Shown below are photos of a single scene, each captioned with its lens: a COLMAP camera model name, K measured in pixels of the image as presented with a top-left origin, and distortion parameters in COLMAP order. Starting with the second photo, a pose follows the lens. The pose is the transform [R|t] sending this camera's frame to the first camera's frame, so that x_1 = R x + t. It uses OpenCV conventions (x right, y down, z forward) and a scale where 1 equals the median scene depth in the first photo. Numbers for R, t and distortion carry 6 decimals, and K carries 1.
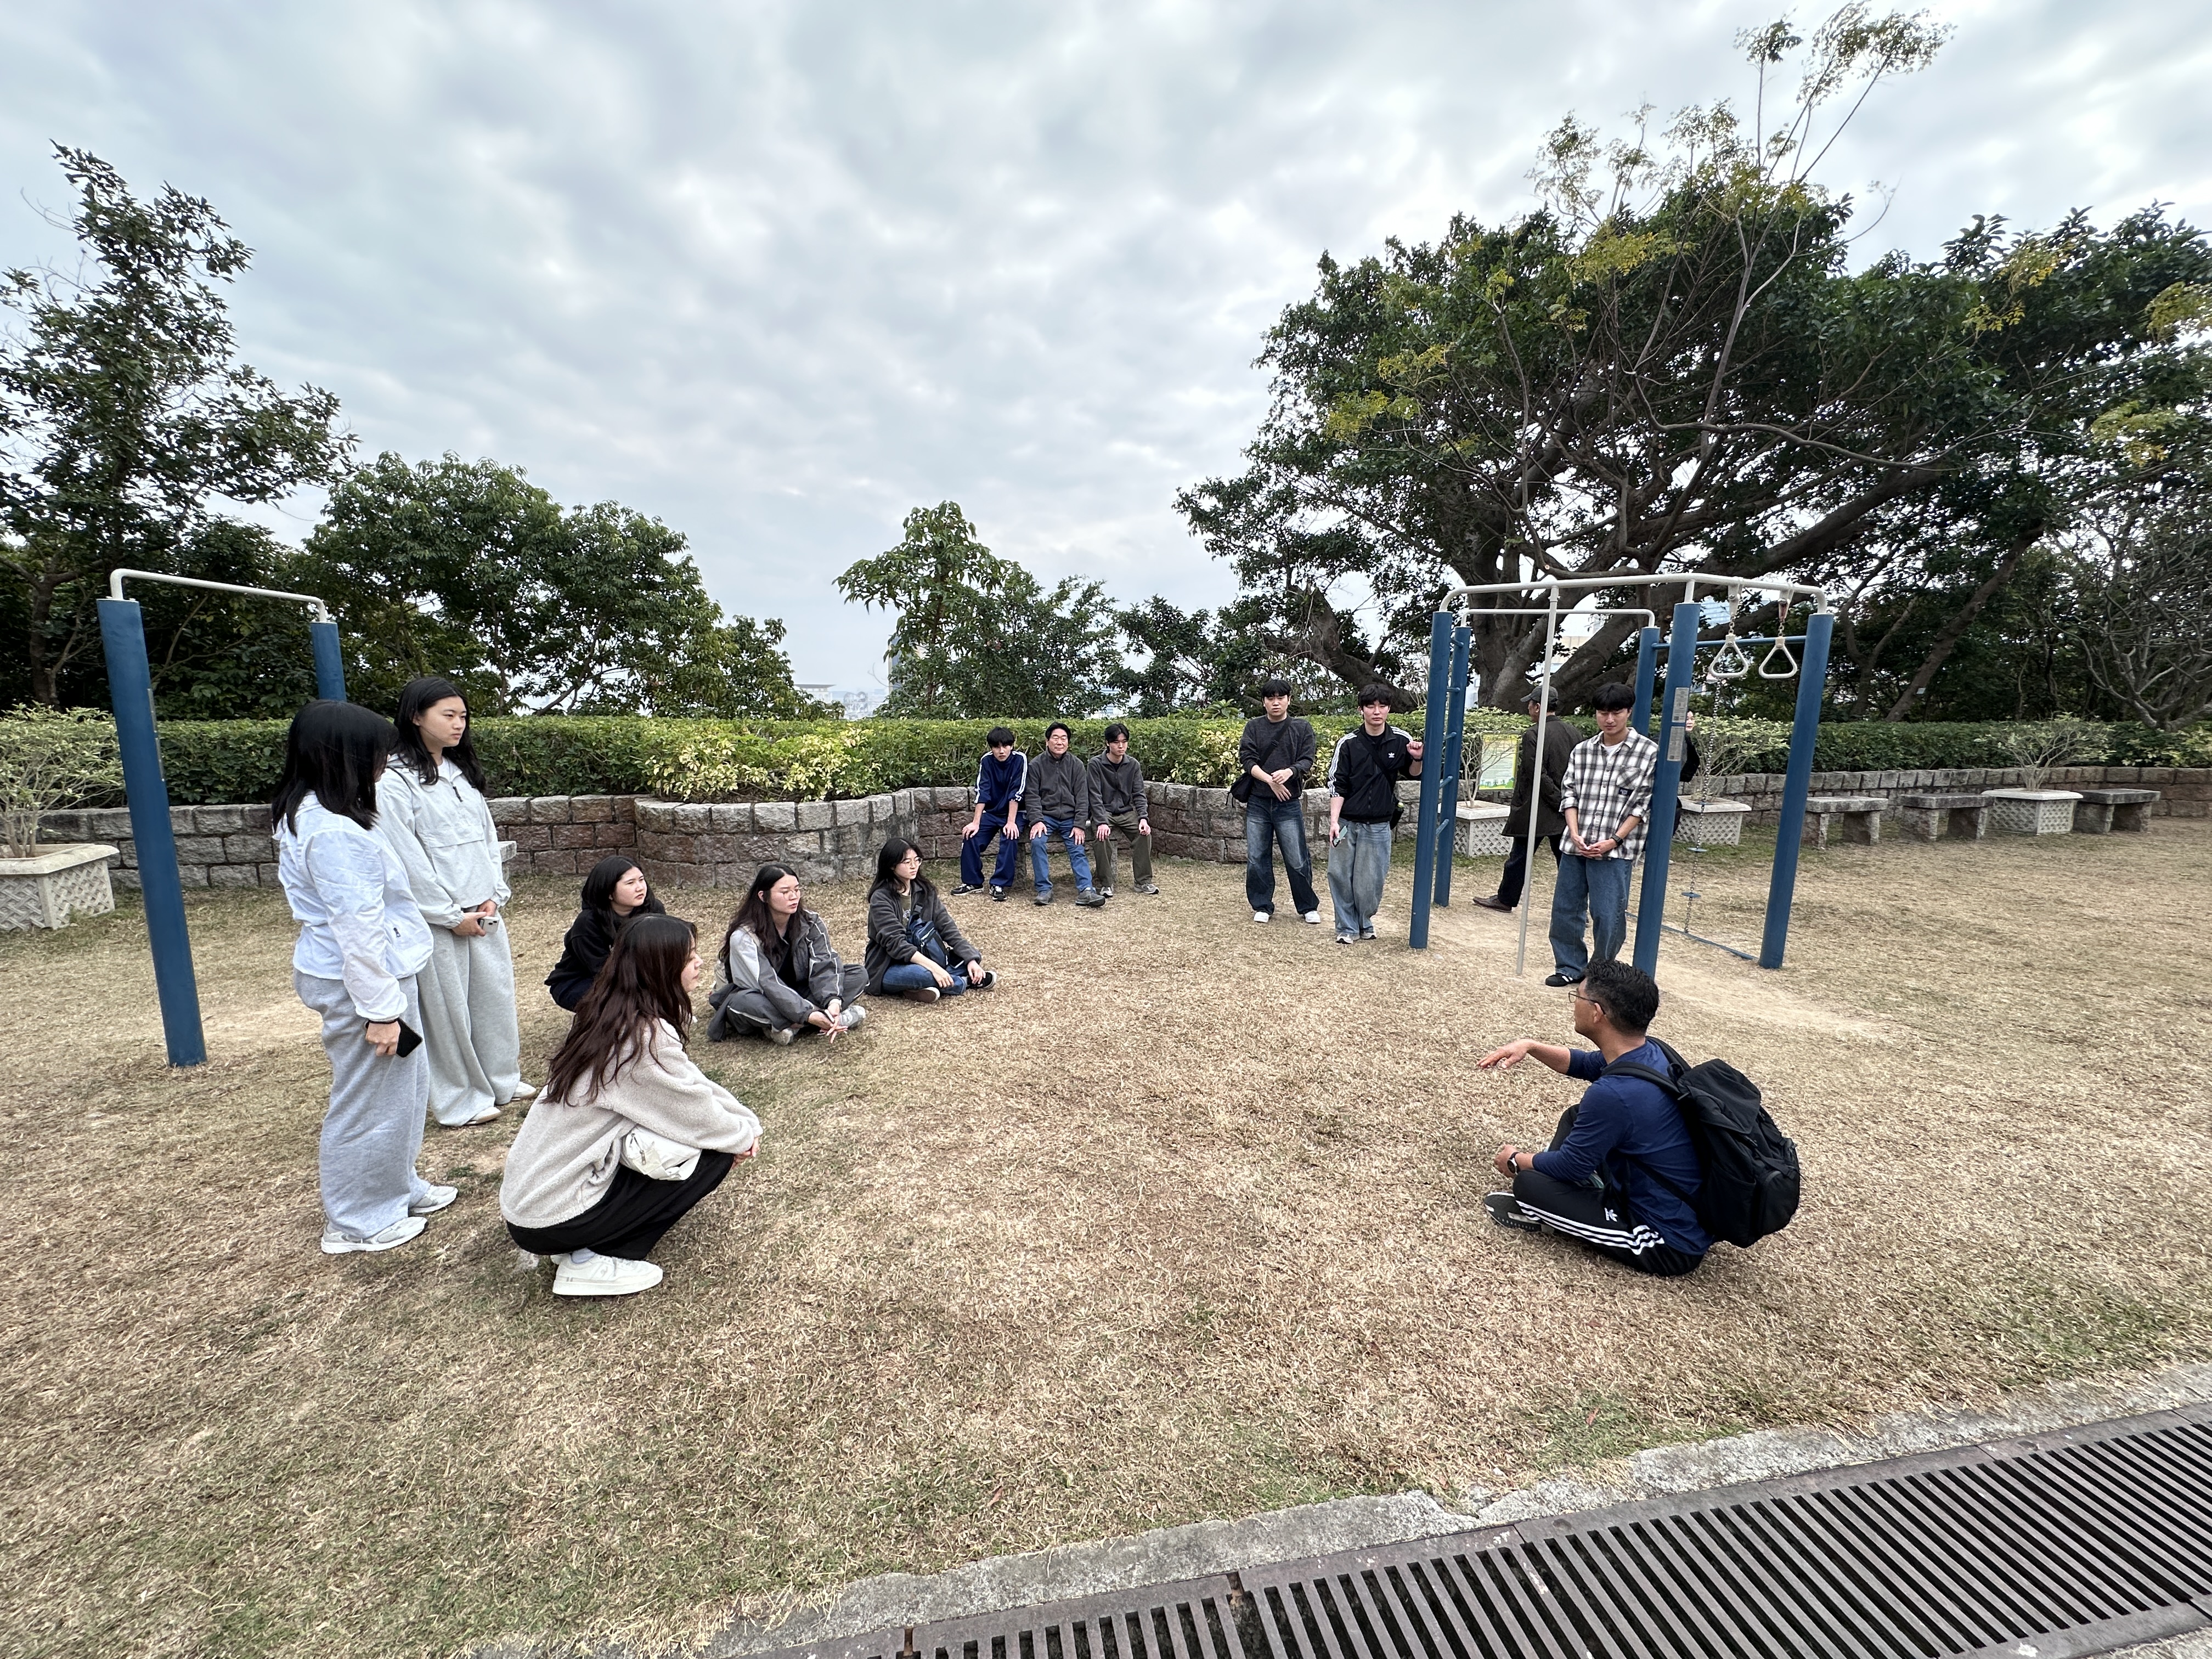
lens RADIAL K [[888.9, 0, 1112.3], [0, 888.9, 834.7], [0, 0, 1]] dist [-0.009262, 0.000258]
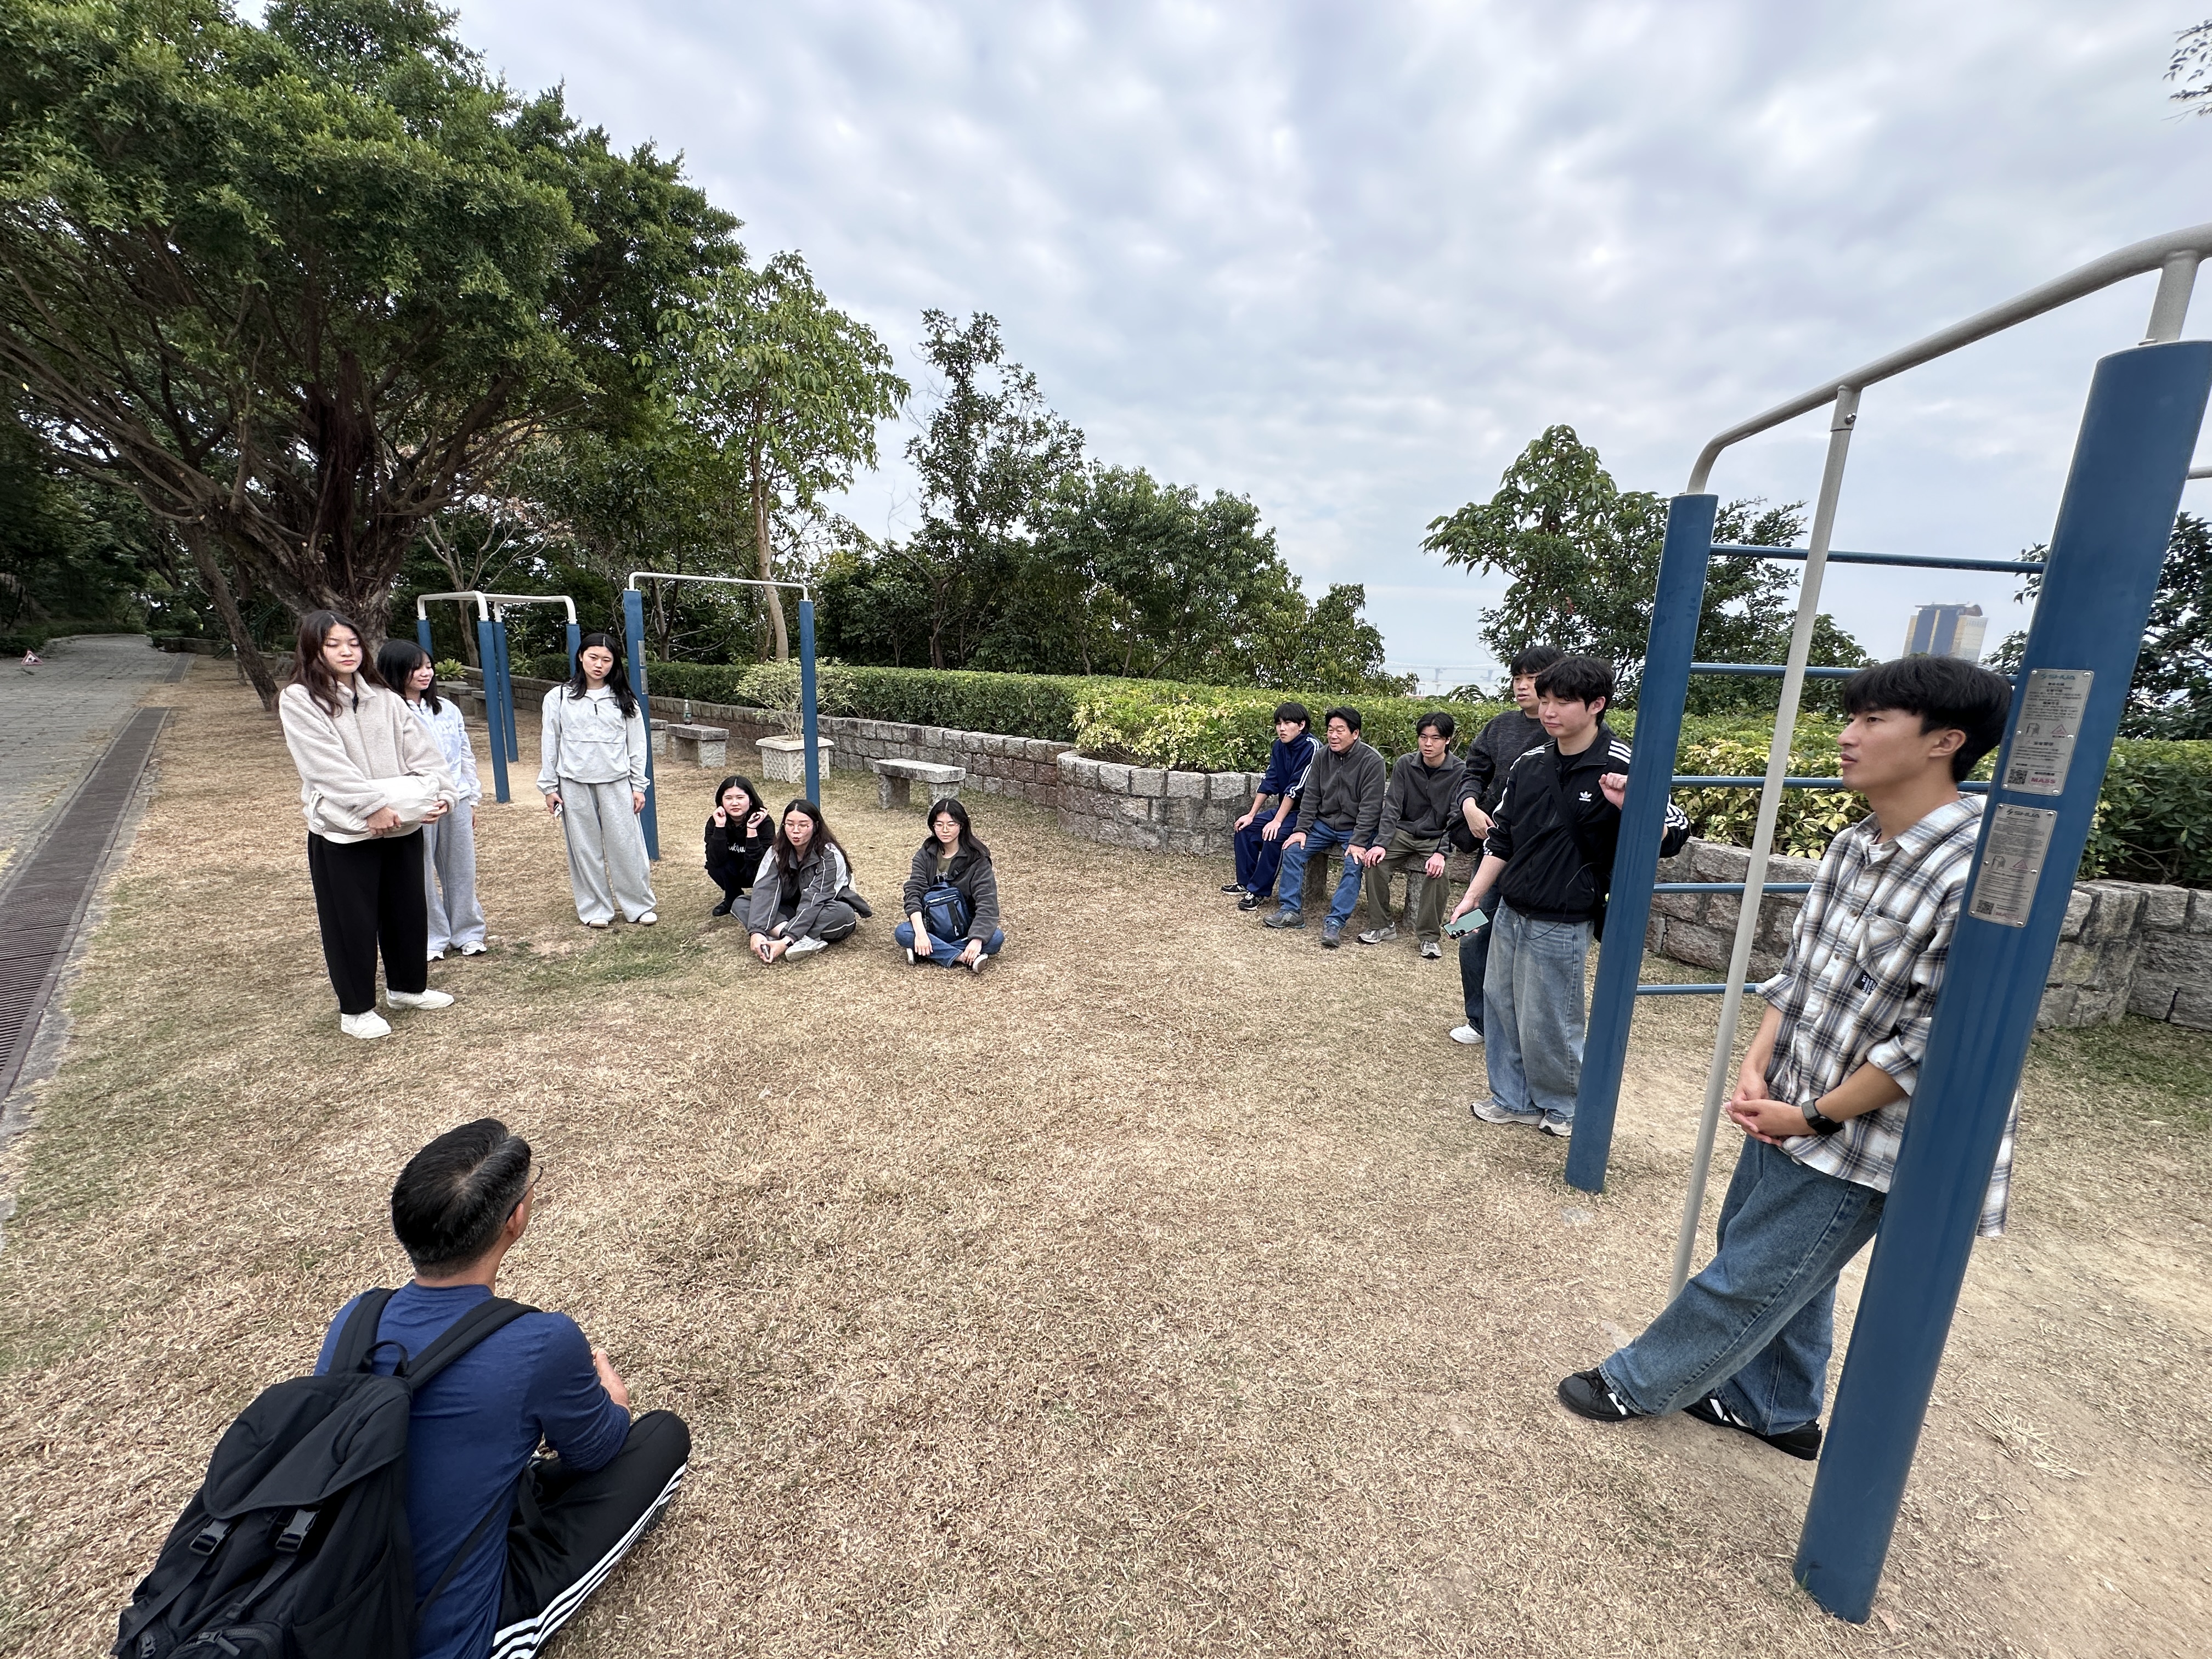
lens RADIAL K [[888.9, 0, 1111.5], [0, 888.9, 829.0], [0, 0, 1]] dist [-0.009262, 0.000258]
pose [[0.556225, 0.174049, -0.812601, 0.457871], [-0.160495, 0.981912, 0.100454, -0.062899], [0.815386, 0.074543, 0.574098, 0.389976]]
